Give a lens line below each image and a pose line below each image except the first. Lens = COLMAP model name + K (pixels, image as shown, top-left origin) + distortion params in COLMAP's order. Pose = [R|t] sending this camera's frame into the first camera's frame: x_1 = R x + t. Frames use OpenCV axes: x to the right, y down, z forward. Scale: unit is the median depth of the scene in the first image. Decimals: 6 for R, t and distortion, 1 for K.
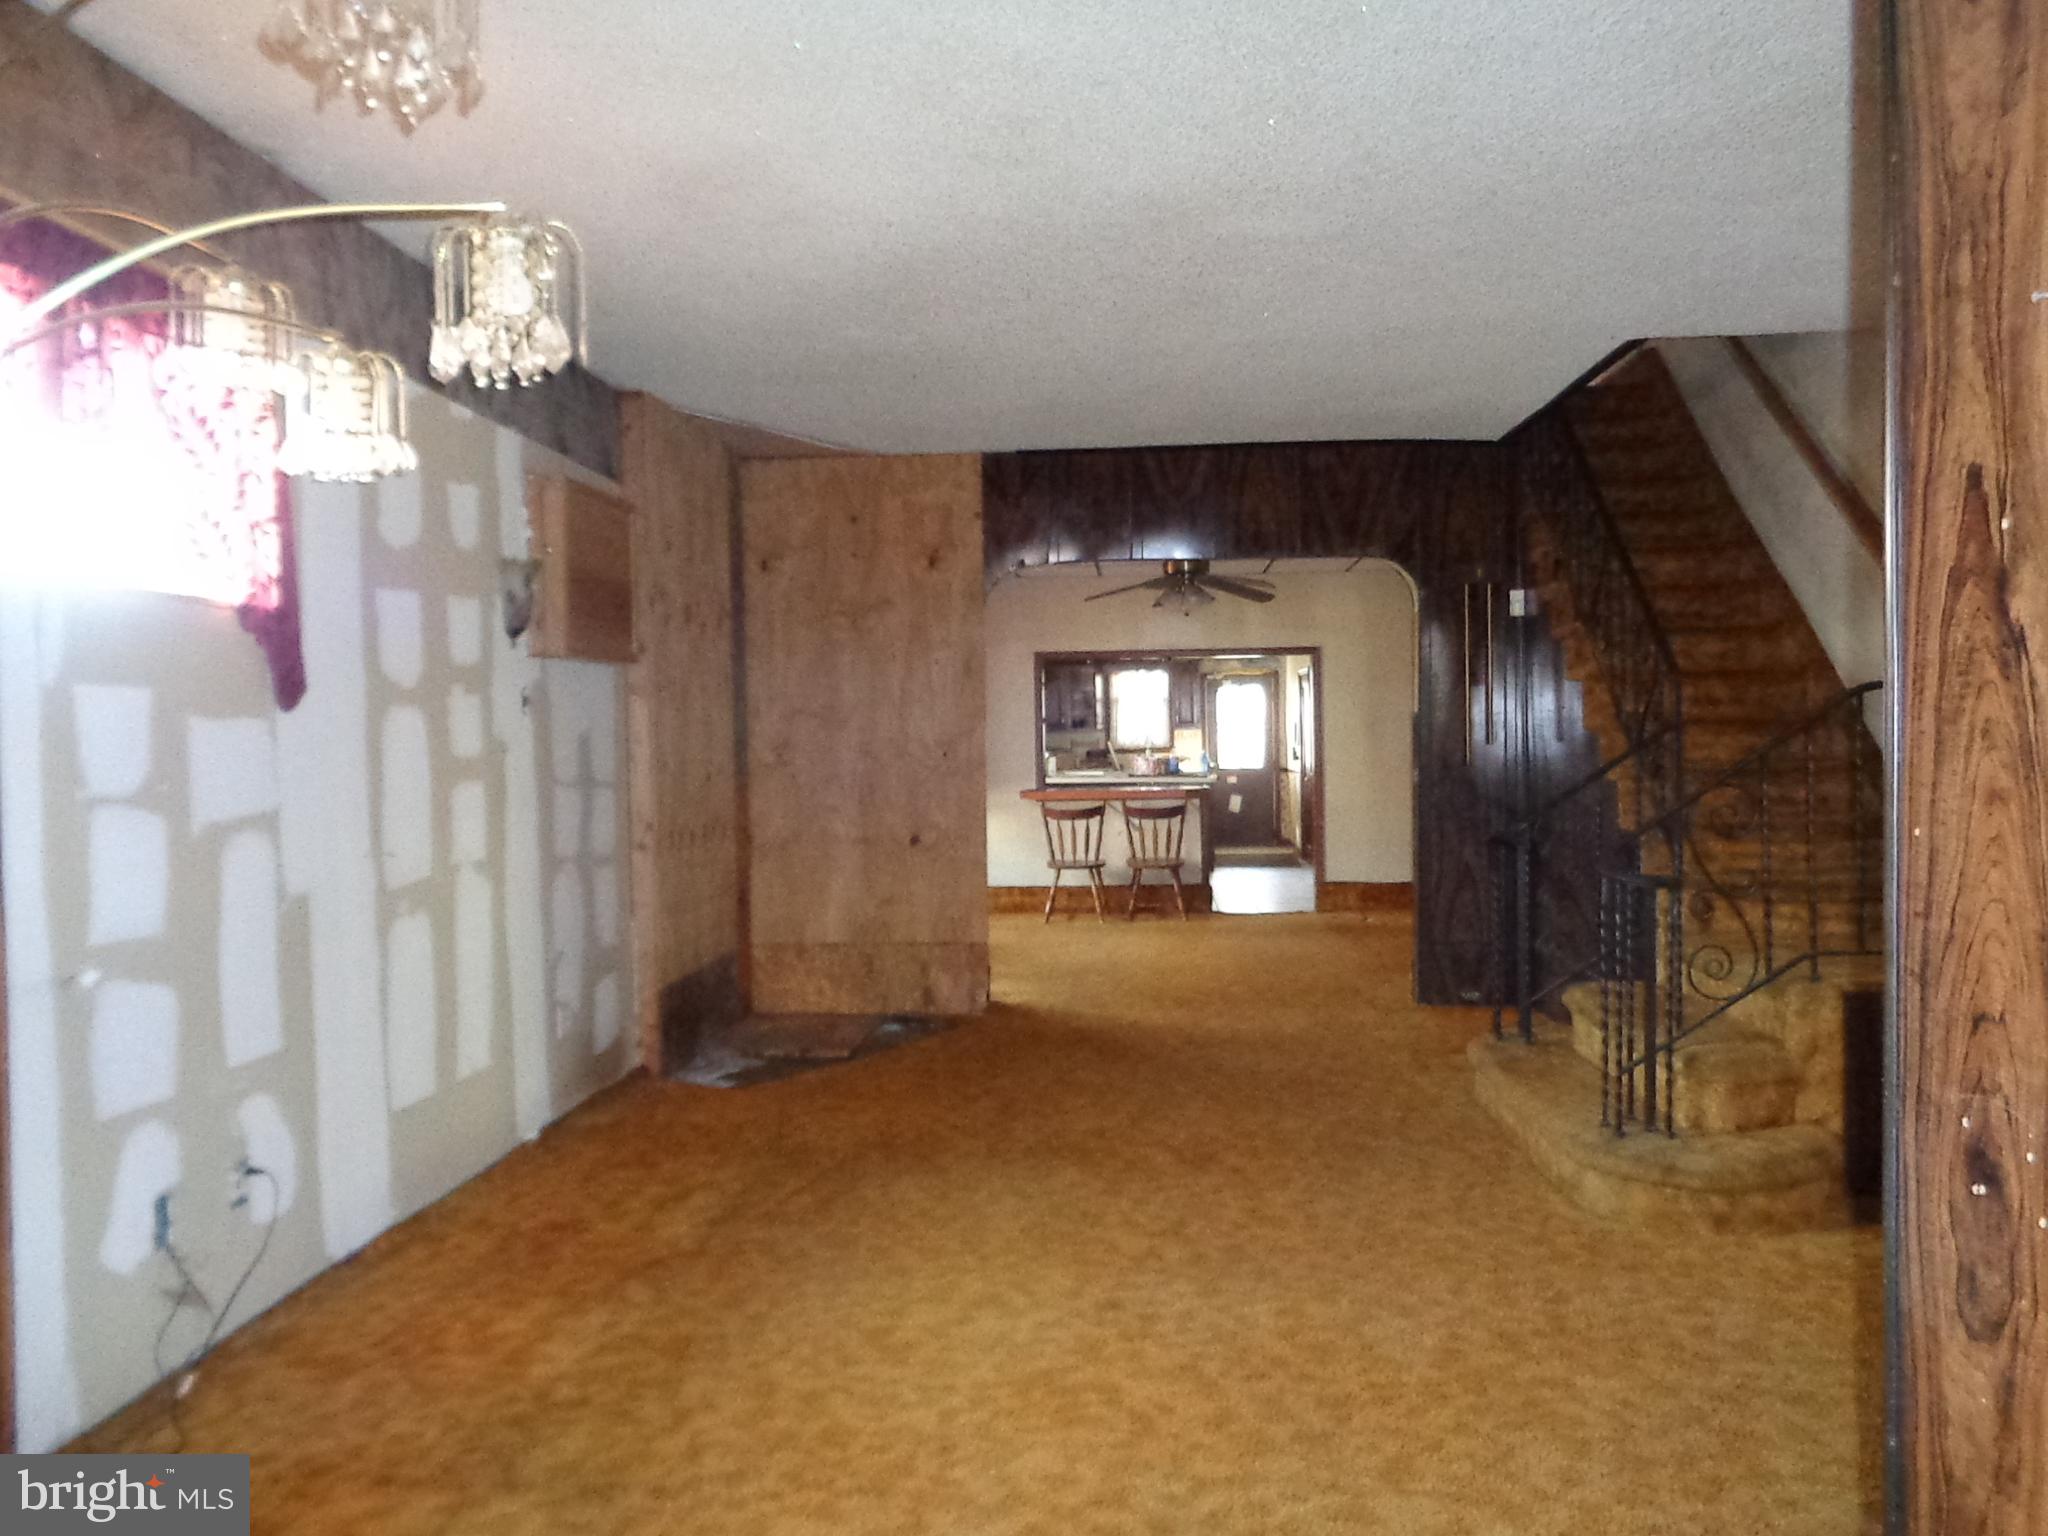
lens RADIAL K [[1521.2, 0, 1026.7], [0, 1521.2, 759.4], [0, 0, 1]] dist [-0.003724, 0.000722]
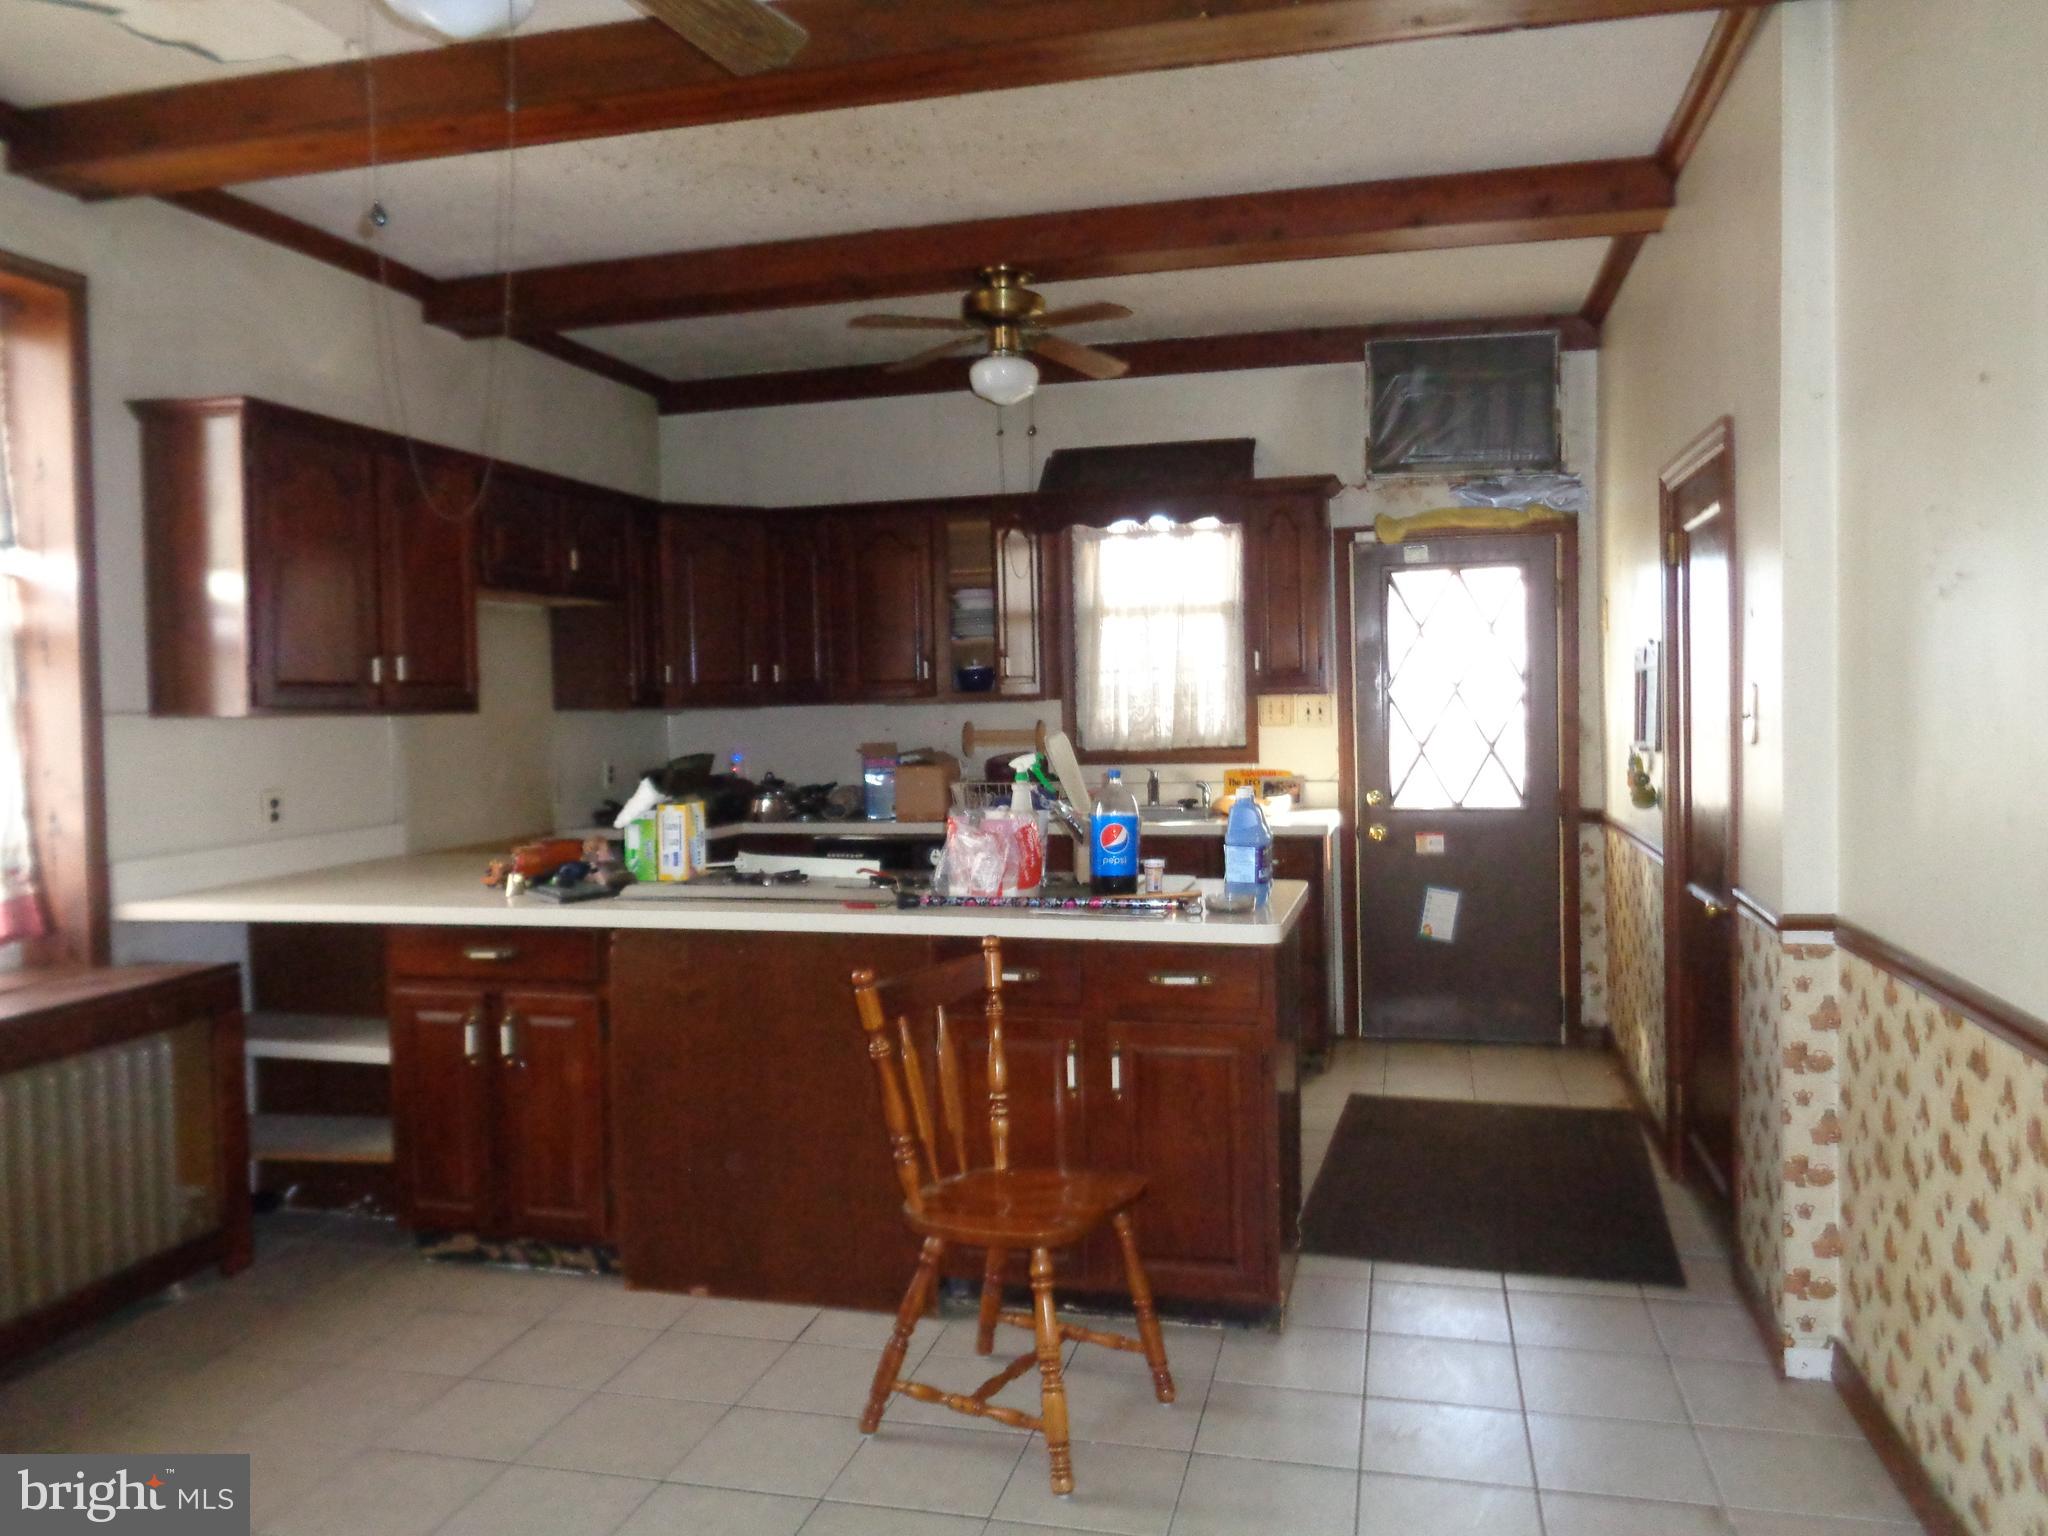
lens RADIAL K [[1521.2, 0, 1026.7], [0, 1521.2, 759.4], [0, 0, 1]] dist [-0.003724, 0.000722]
pose [[0.983879, 0.006824, -0.178705, 0.108535], [-0.001464, 0.999546, 0.030109, -0.015822], [0.178829, -0.029362, 0.983442, 0.661735]]
